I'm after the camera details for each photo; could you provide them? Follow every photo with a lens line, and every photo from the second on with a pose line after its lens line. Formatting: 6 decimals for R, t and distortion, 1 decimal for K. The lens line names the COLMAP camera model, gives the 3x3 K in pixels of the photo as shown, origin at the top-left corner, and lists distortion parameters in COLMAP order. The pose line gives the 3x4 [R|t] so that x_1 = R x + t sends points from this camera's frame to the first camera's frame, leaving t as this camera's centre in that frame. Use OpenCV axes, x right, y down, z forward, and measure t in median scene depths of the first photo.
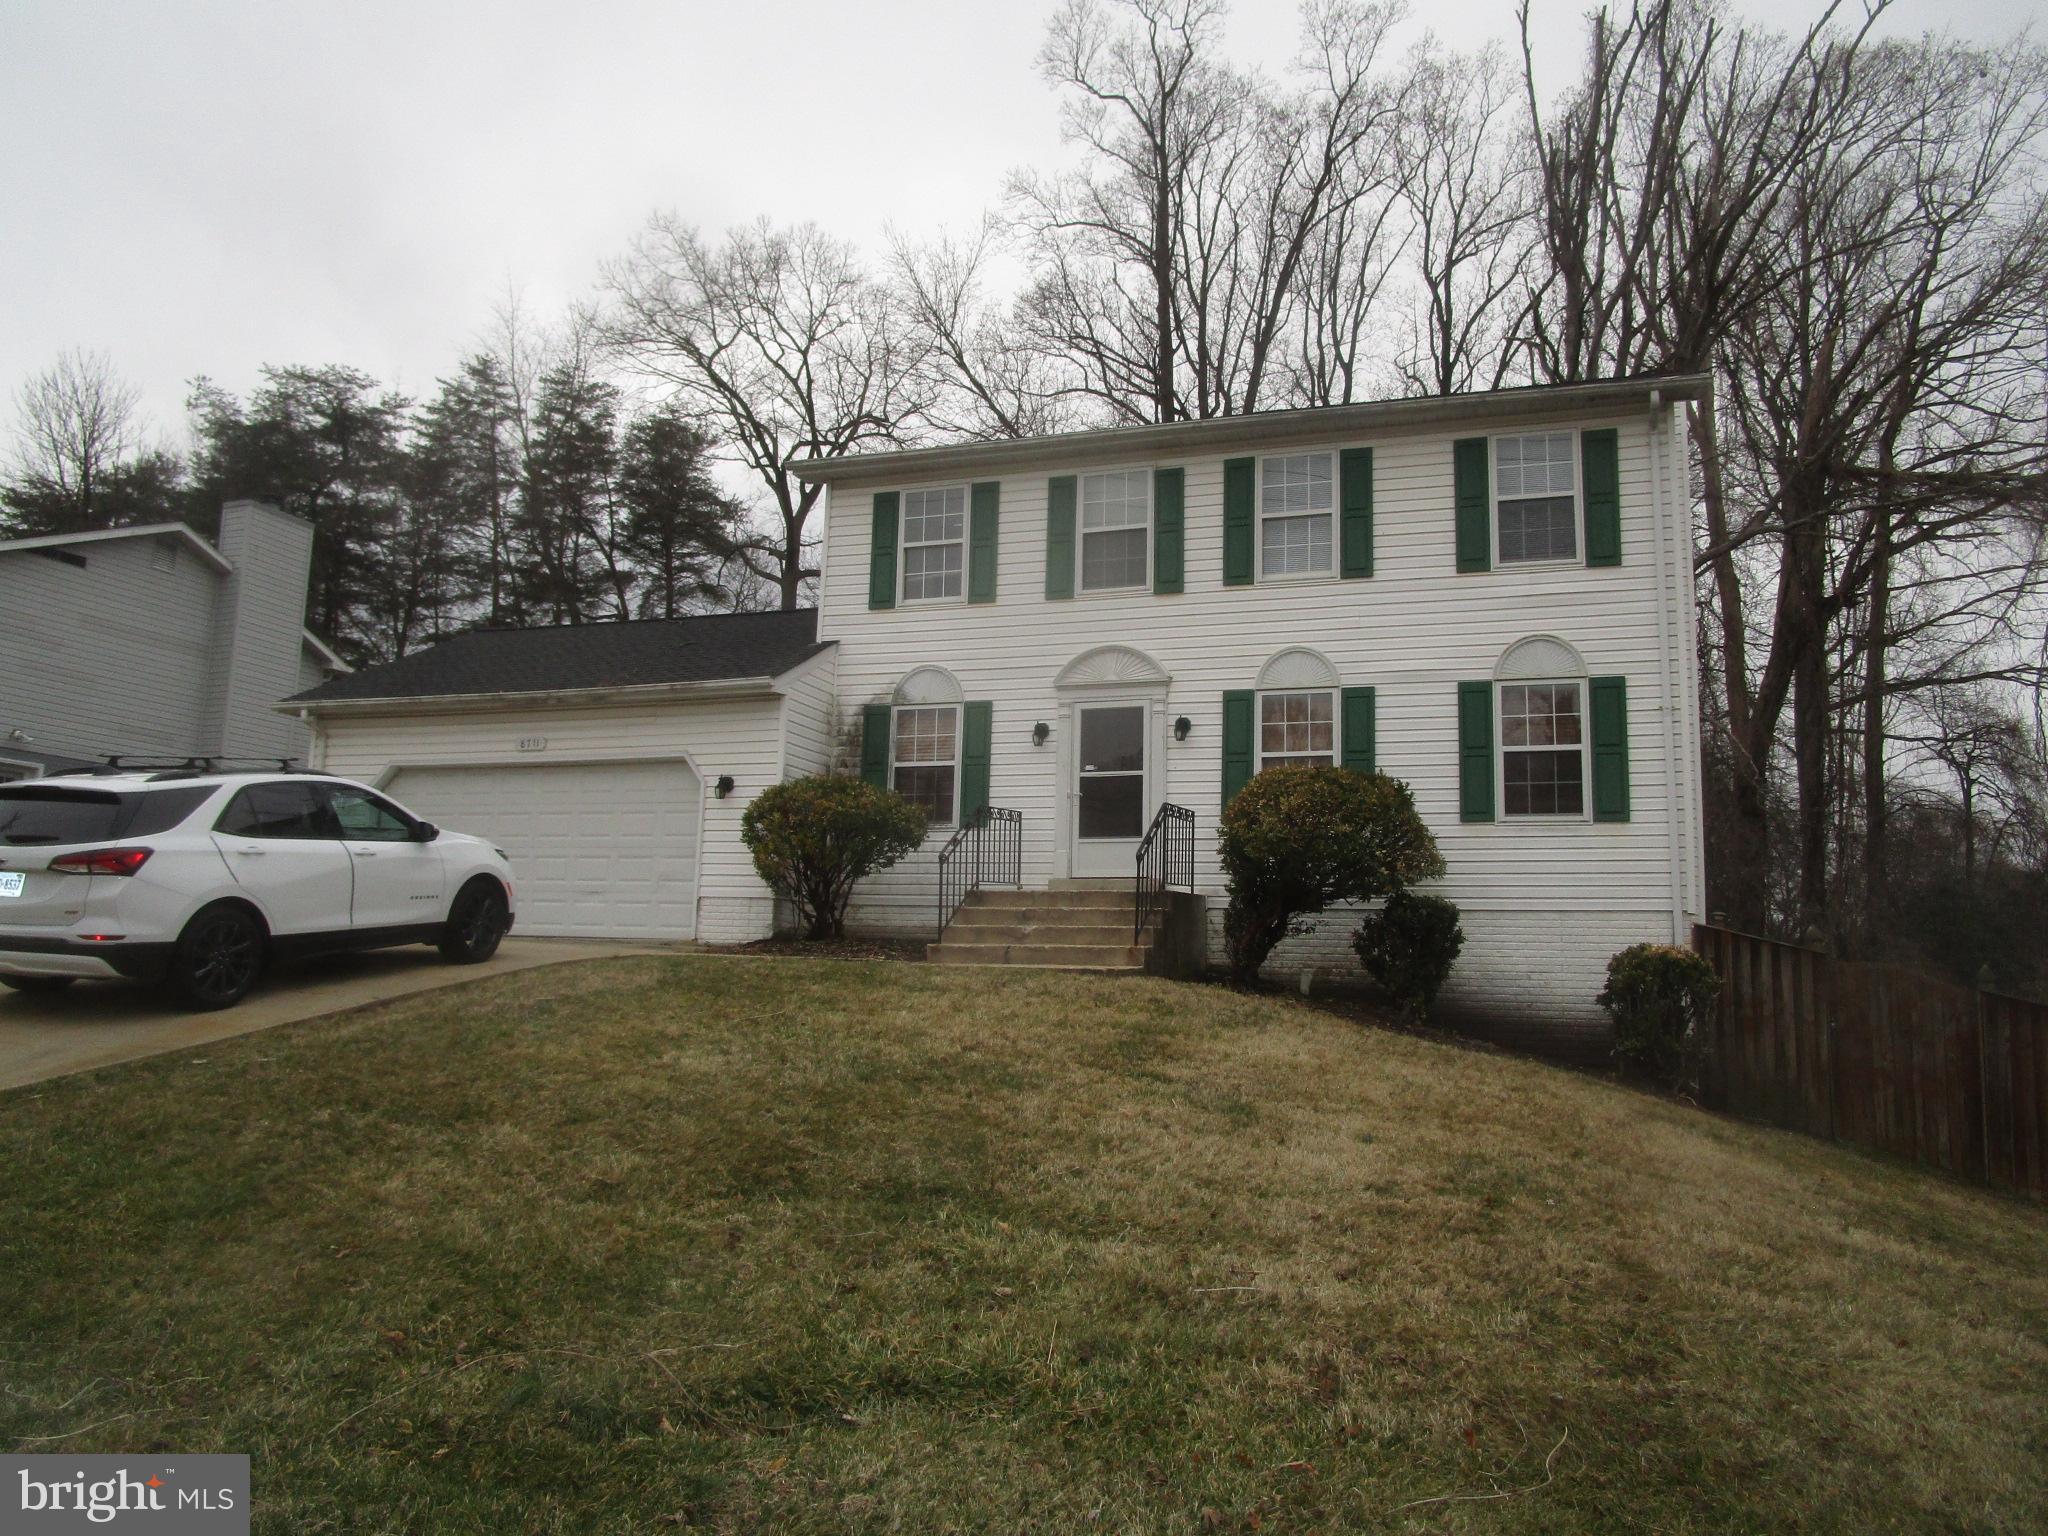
lens RADIAL K [[1452.5, 0, 1025.2], [0, 1452.5, 775.4], [0, 0, 1]] dist [-0.033148, 0.011088]
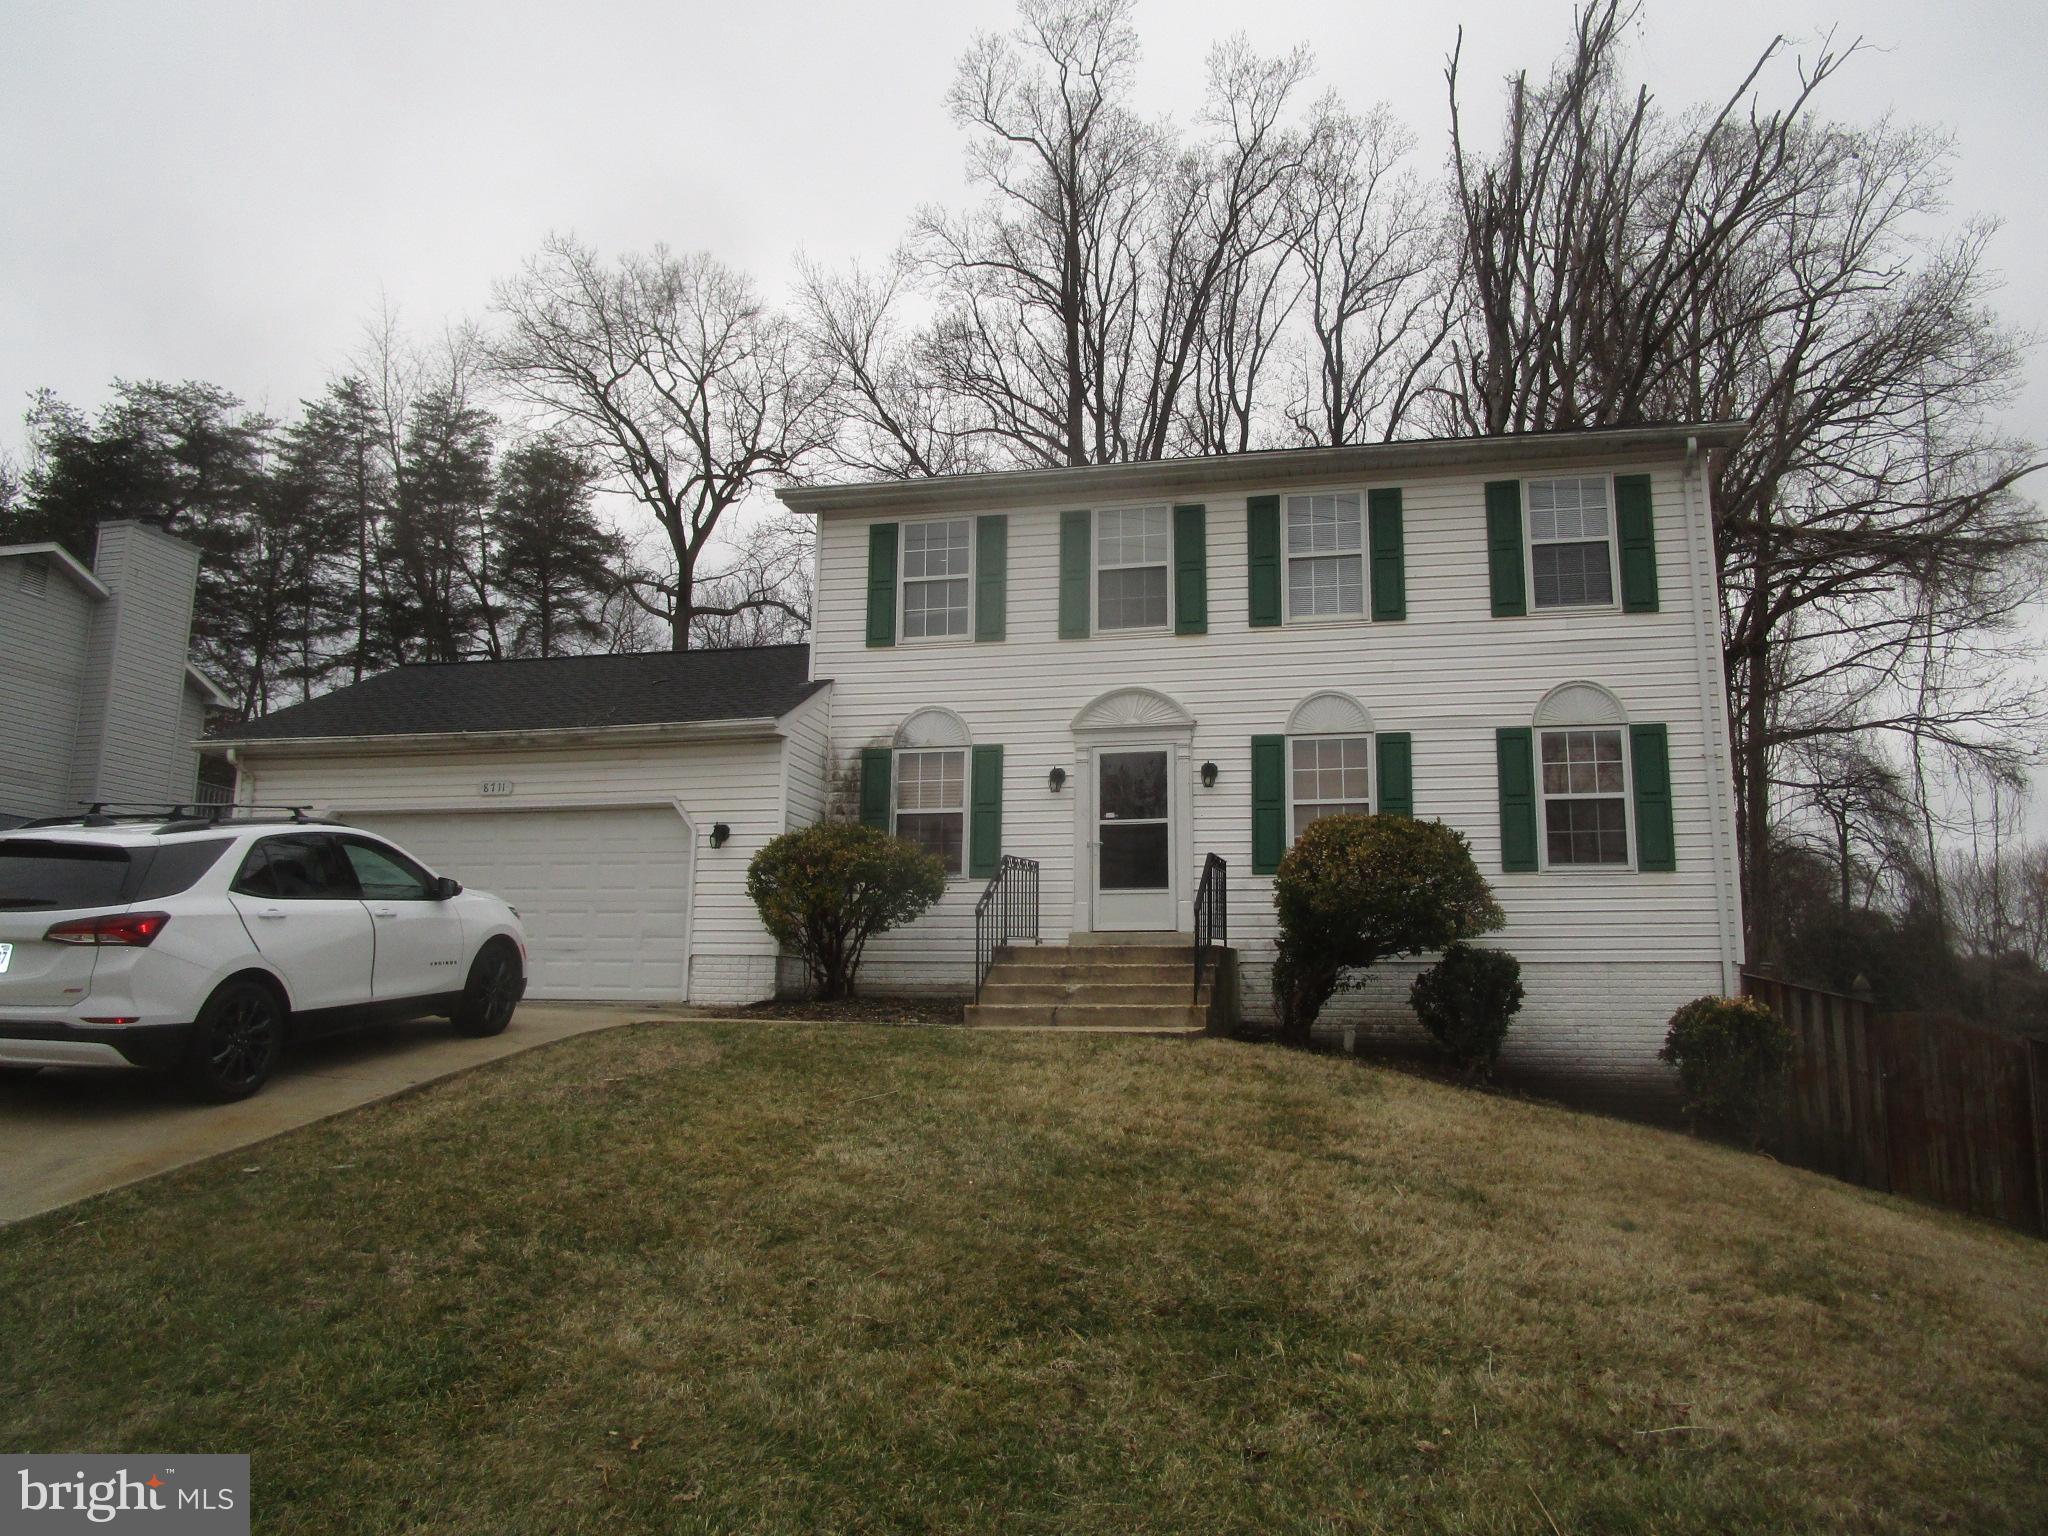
lens RADIAL K [[1452.5, 0, 1025.2], [0, 1452.5, 775.4], [0, 0, 1]] dist [-0.033148, 0.011088]
pose [[0.994539, 0.003817, 0.104300, -0.109116], [-0.000745, 0.999565, -0.029475, -0.003281], [-0.104367, 0.029236, 0.994109, 0.057181]]
